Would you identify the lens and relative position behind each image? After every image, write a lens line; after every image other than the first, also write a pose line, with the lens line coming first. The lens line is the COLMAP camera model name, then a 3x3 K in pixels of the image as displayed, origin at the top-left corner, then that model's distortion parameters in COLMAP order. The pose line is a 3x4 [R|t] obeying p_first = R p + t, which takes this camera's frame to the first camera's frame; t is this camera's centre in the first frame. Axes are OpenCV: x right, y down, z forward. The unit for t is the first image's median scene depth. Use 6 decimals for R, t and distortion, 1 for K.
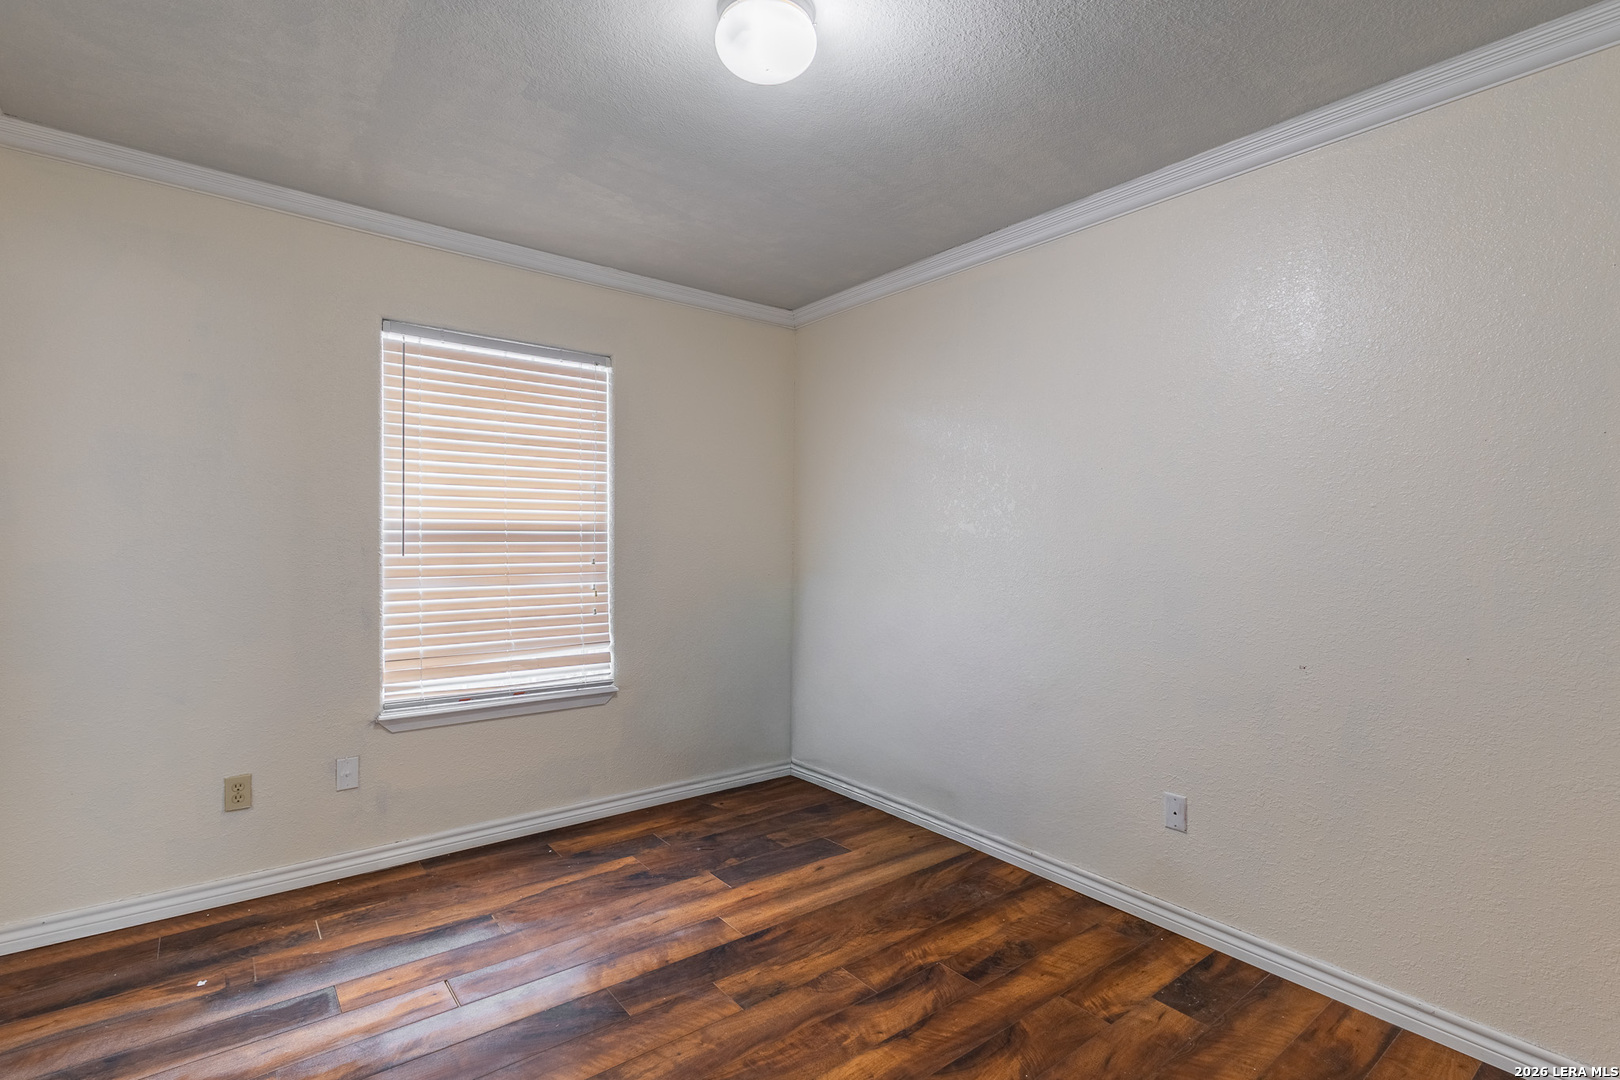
lens RADIAL K [[748.4, 0, 813.5], [0, 748.4, 543.6], [0, 0, 1]] dist [0.013348, -0.002538]
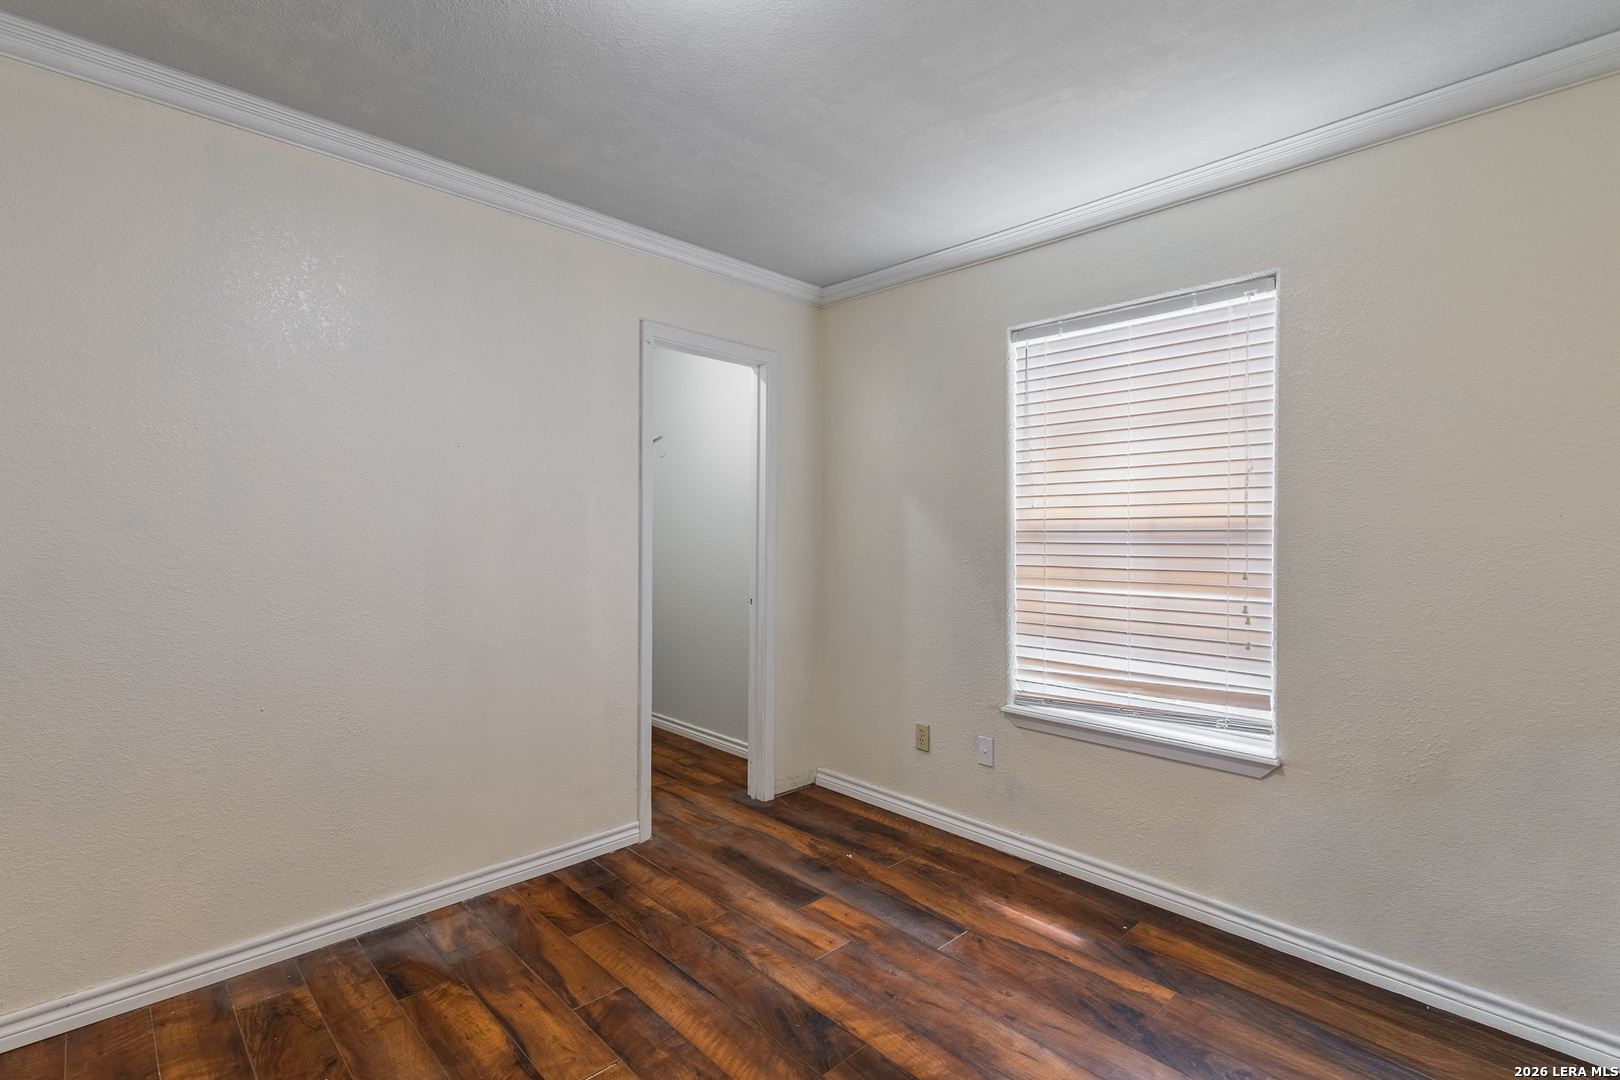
lens RADIAL K [[748.4, 0, 813.6], [0, 748.4, 533.9], [0, 0, 1]] dist [0.013348, -0.002538]
pose [[0.098889, -0.009543, -0.995053, 0.495196], [-0.007491, 0.999919, -0.010334, 0.000127], [0.995070, 0.008476, 0.098810, 0.691038]]
